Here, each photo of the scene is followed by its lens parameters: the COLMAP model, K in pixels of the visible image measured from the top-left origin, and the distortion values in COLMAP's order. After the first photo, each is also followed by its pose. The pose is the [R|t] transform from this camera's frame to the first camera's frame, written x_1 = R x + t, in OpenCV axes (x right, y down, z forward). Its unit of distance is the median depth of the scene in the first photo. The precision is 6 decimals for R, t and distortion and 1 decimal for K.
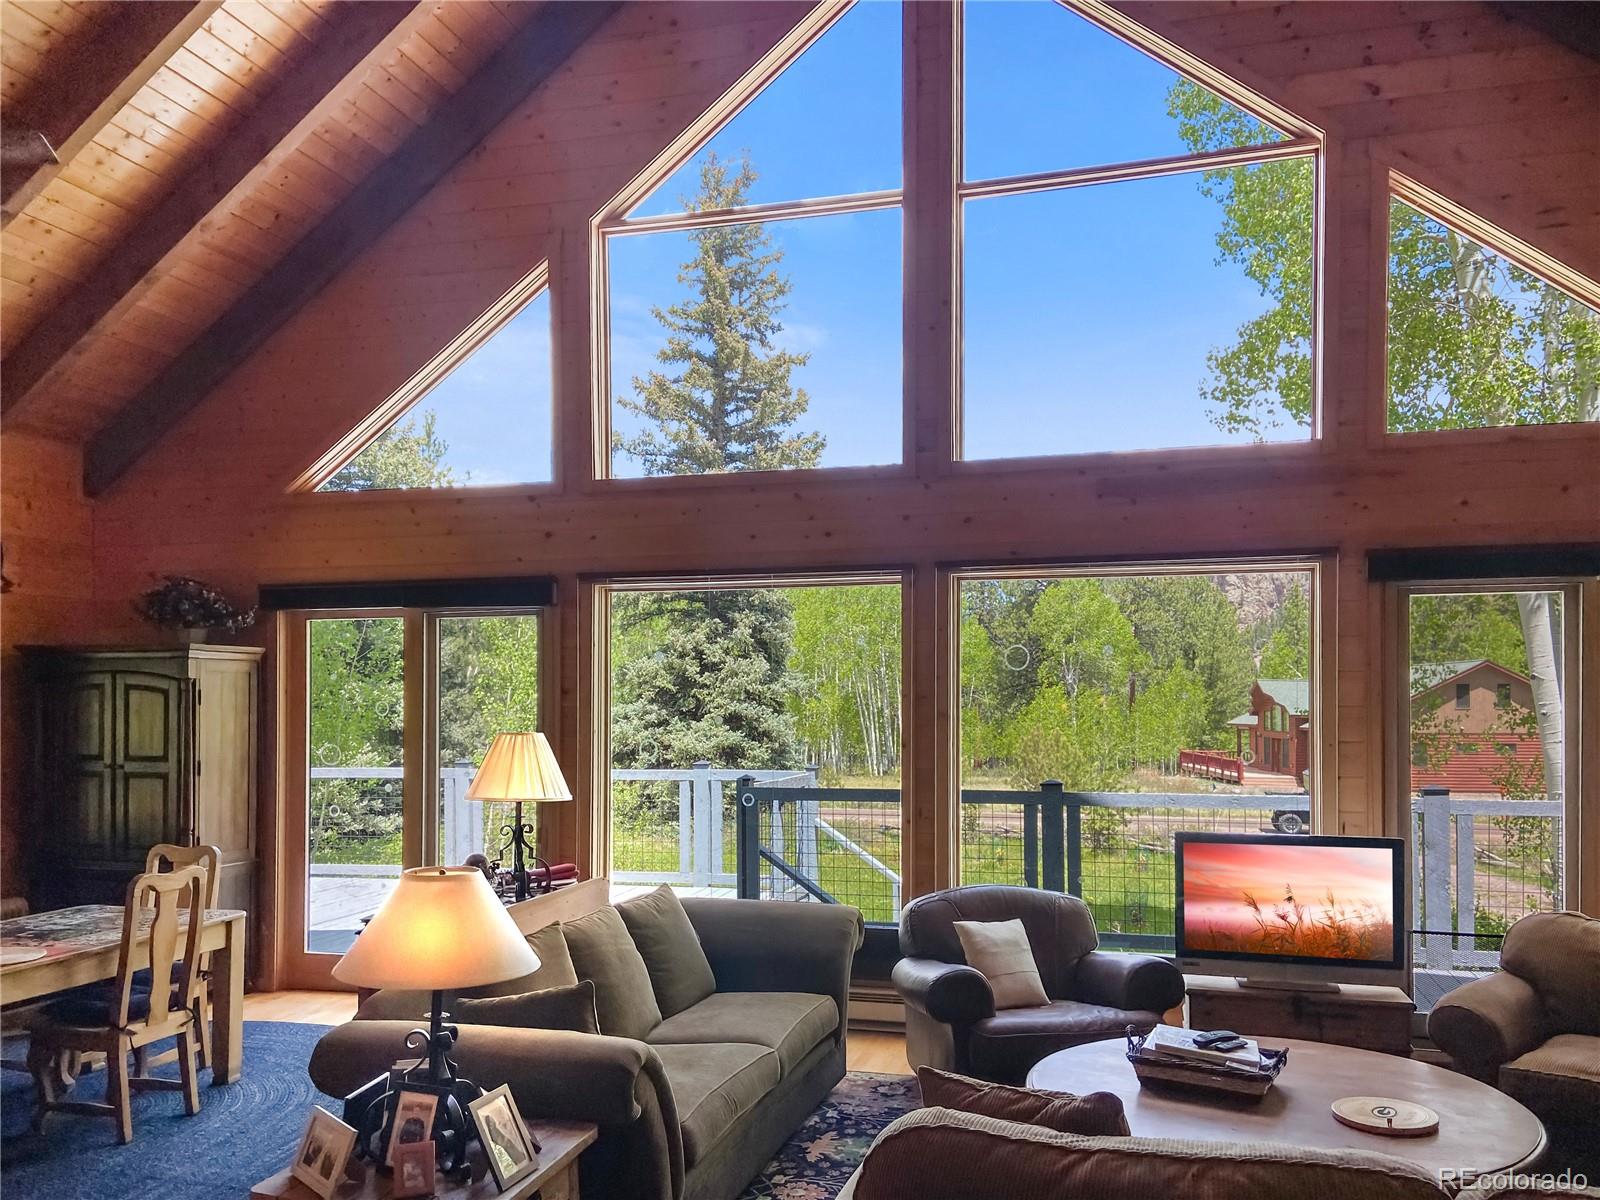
lens RADIAL K [[1235.0, 0, 804.0], [0, 1235.0, 678.4], [0, 0, 1]] dist [0.113582, -0.134771]
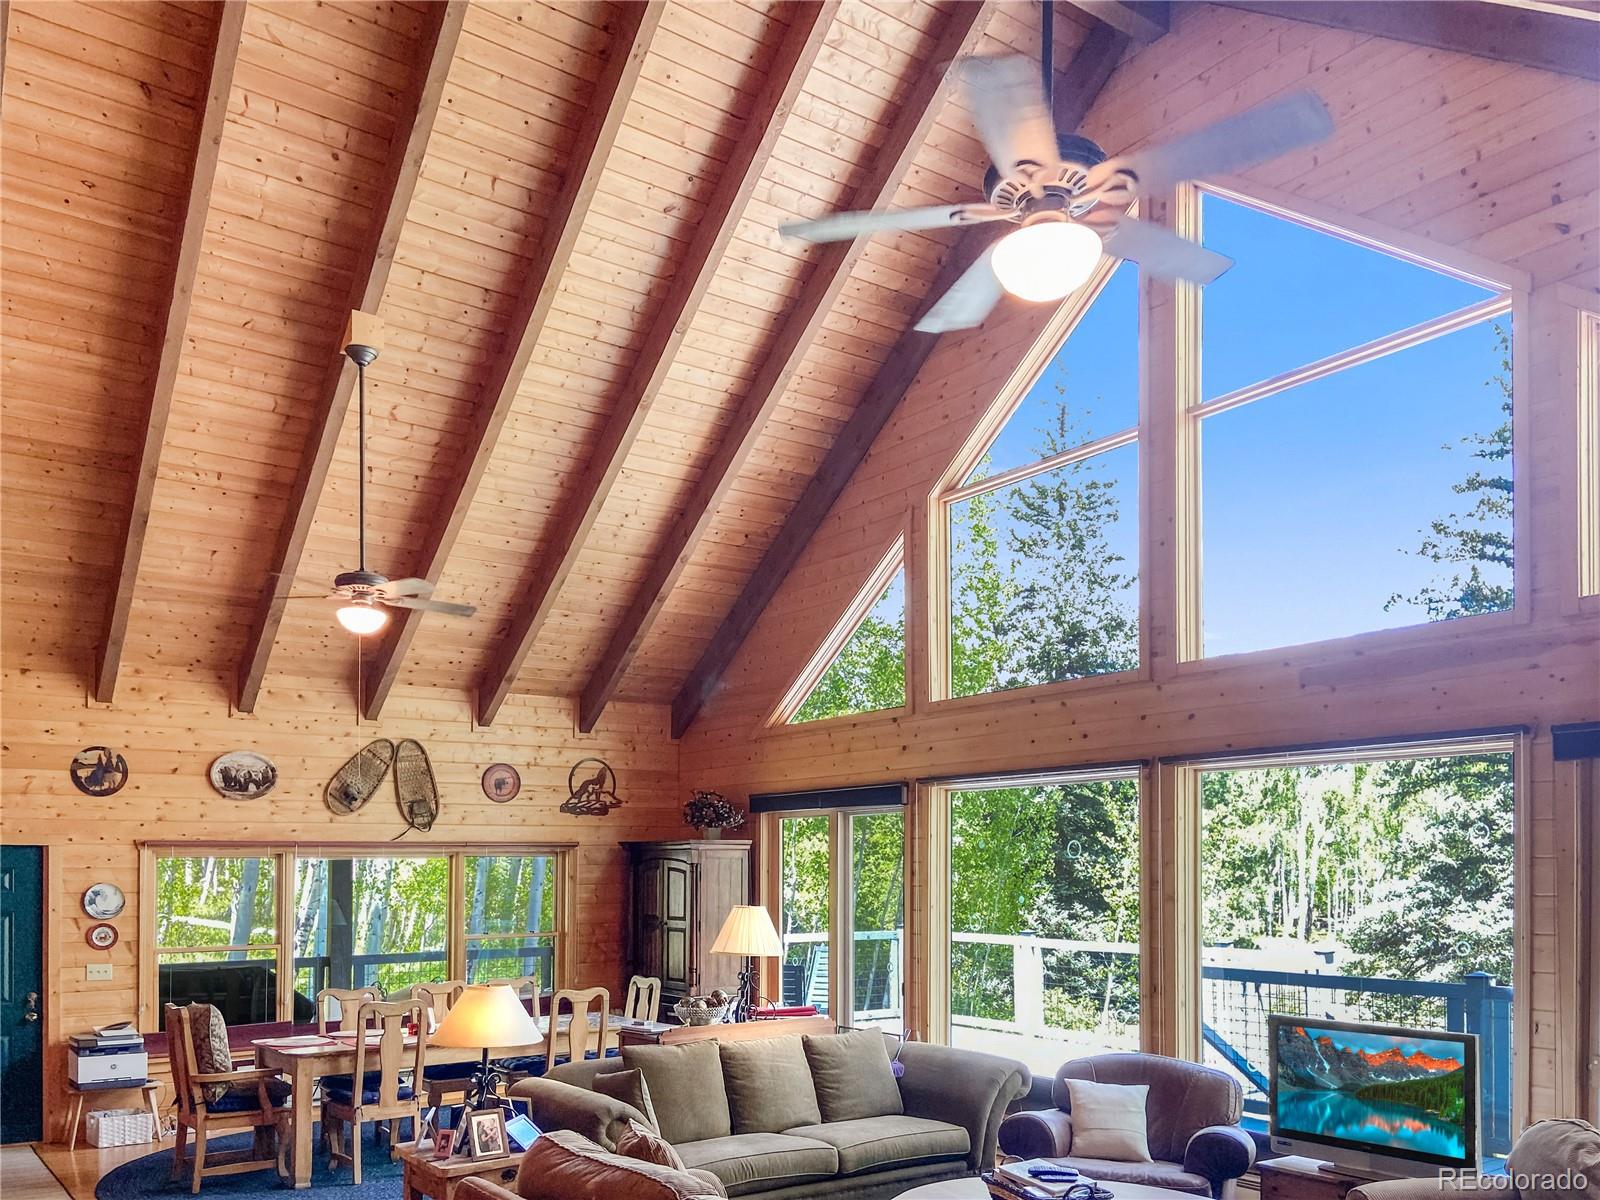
lens RADIAL K [[1261.3, 0, 799.4], [0, 1261.3, 793.0], [0, 0, 1]] dist [0.058553, -0.000069]
pose [[0.787058, -0.034987, -0.615886, 0.489819], [0.007102, 0.998838, -0.047667, -0.010460], [0.616839, 0.033143, 0.786392, -0.064359]]
